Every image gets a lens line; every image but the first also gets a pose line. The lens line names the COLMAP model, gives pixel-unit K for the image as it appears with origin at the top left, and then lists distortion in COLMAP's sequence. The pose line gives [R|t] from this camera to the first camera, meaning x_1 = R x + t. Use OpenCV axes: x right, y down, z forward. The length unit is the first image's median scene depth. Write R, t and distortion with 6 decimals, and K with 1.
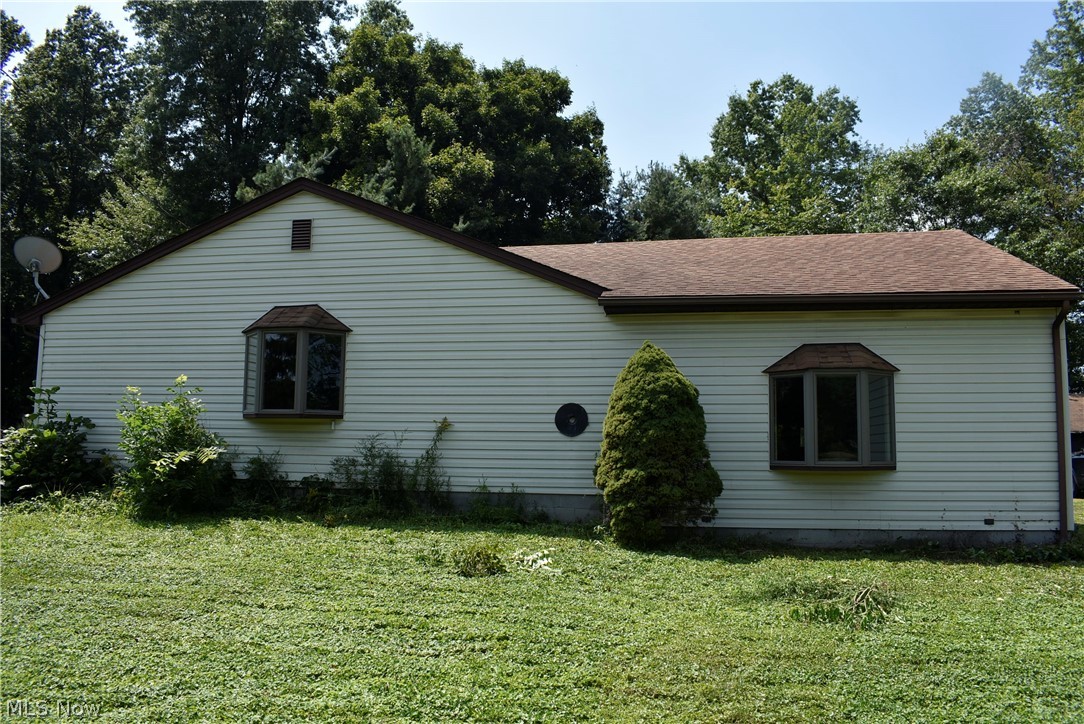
lens RADIAL K [[847.3, 0, 546.3], [0, 847.3, 360.3], [0, 0, 1]] dist [-0.102480, 0.028589]
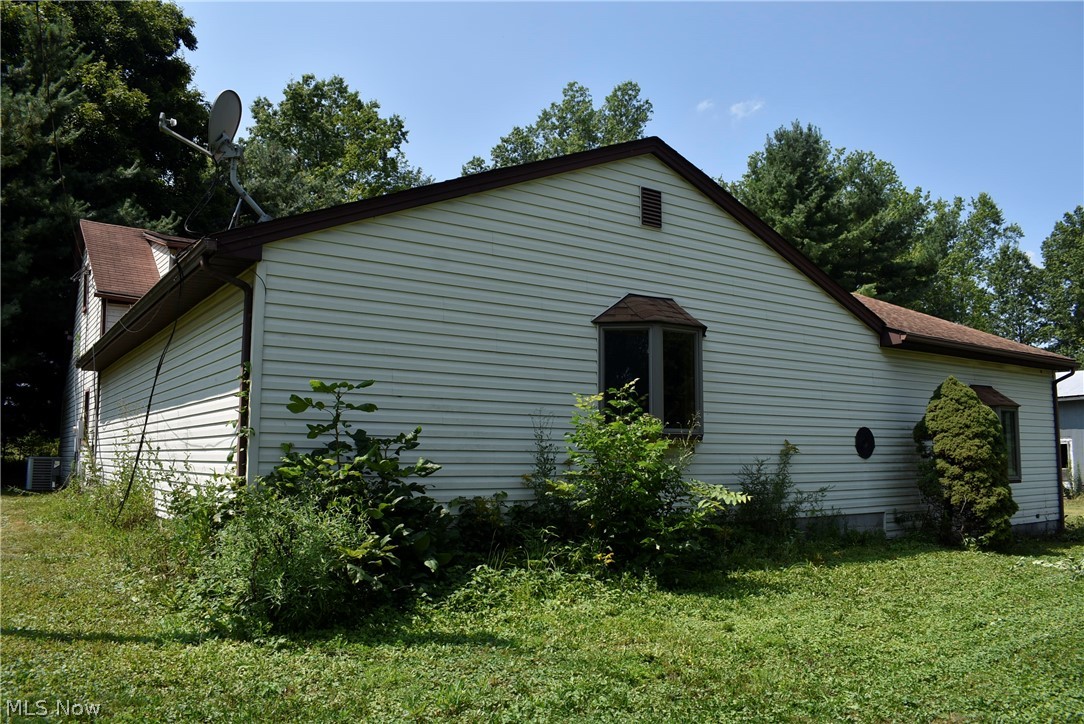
lens RADIAL K [[828.7, 0, 542.0], [0, 828.7, 362.0], [0, 0, 1]] dist [-0.089682, 0.005210]
pose [[0.718117, 0.072419, 0.692144, -0.928621], [-0.076599, 0.996753, -0.024817, 0.024310], [-0.691694, -0.035196, 0.721333, 0.518141]]
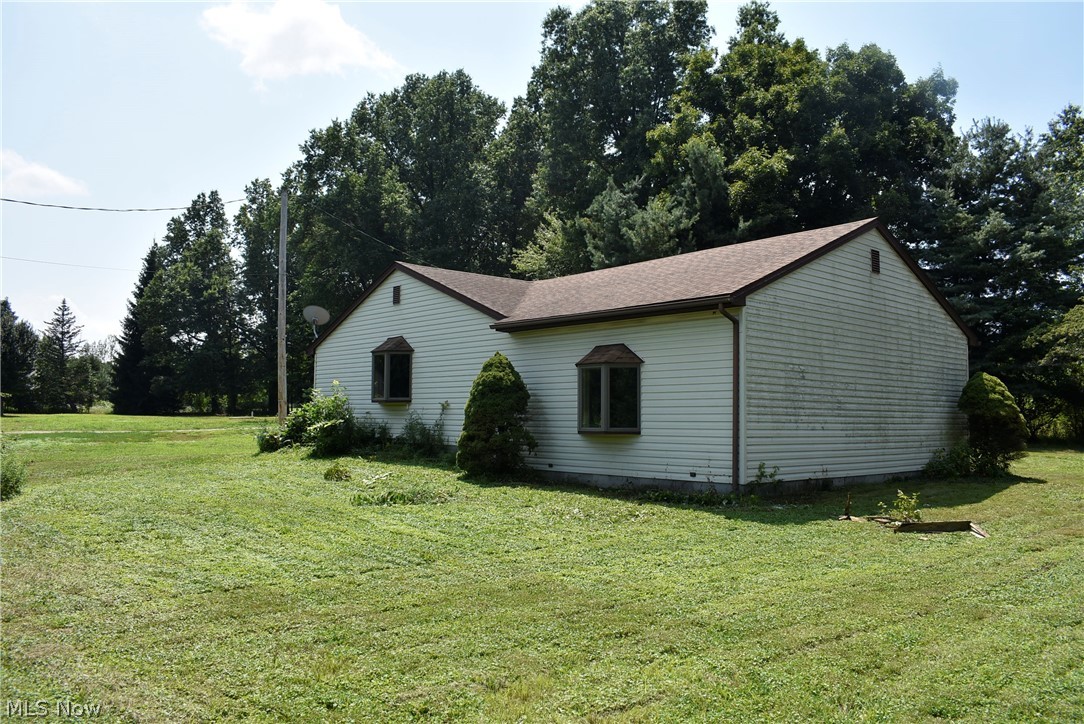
lens RADIAL K [[847.3, 0, 546.3], [0, 847.3, 360.3], [0, 0, 1]] dist [-0.102480, 0.028589]
pose [[0.782444, -0.047052, -0.620941, 1.039911], [0.067604, 0.997666, 0.009589, -0.013581], [0.619041, -0.049481, 0.783798, -0.172007]]
